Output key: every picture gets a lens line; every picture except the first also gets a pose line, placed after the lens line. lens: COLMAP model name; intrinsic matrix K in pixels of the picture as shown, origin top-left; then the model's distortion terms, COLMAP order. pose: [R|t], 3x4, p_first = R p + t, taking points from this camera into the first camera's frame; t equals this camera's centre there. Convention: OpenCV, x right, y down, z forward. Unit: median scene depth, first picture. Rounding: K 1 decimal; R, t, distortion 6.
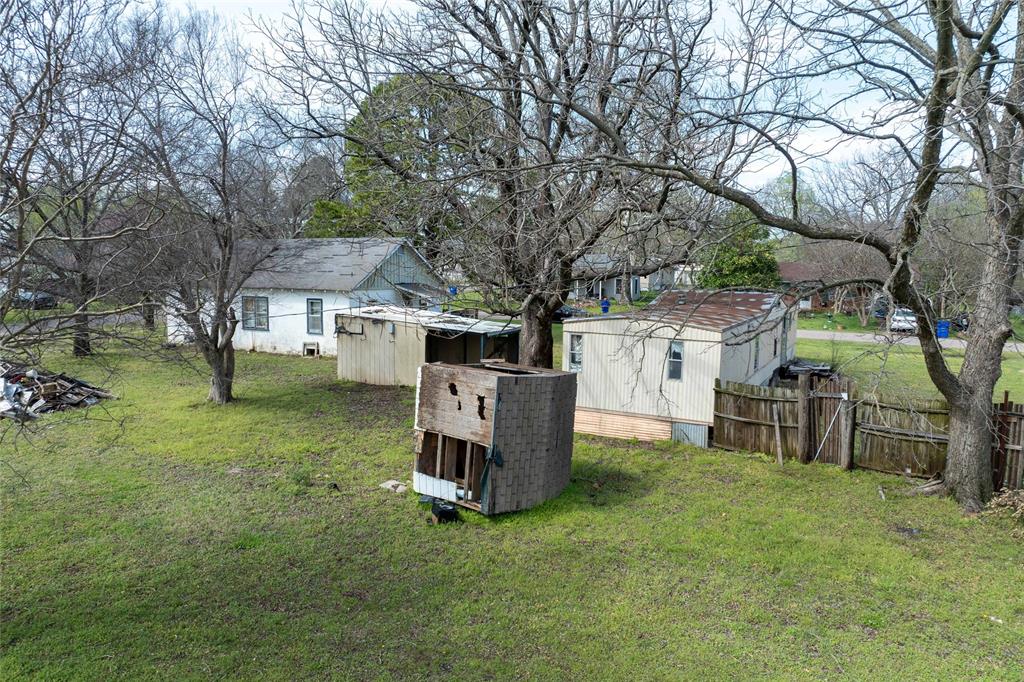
lens RADIAL K [[589.7, 0, 503.3], [0, 589.7, 341.4], [0, 0, 1]] dist [-0.015595, -0.001067]
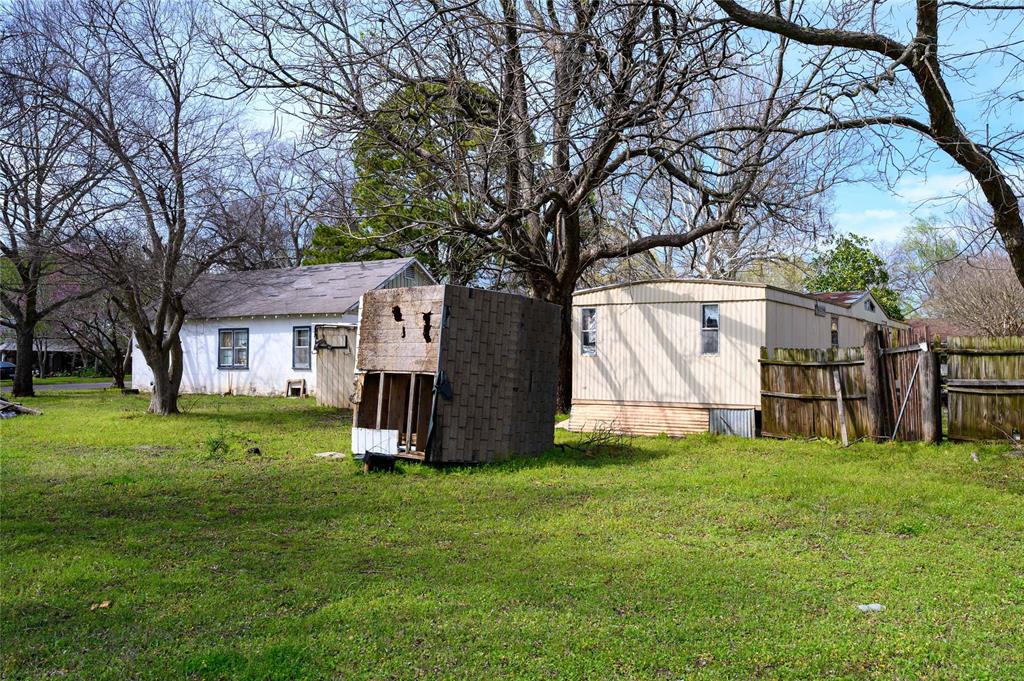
lens RADIAL K [[730.6, 0, 512.0], [0, 730.6, 340.5], [0, 0, 1]] dist [0.001227, 0.006463]
pose [[0.997873, -0.009364, -0.064513, 0.111771], [0.001852, 0.993301, -0.115537, 0.193568], [0.065163, 0.115172, 0.991206, 0.025783]]
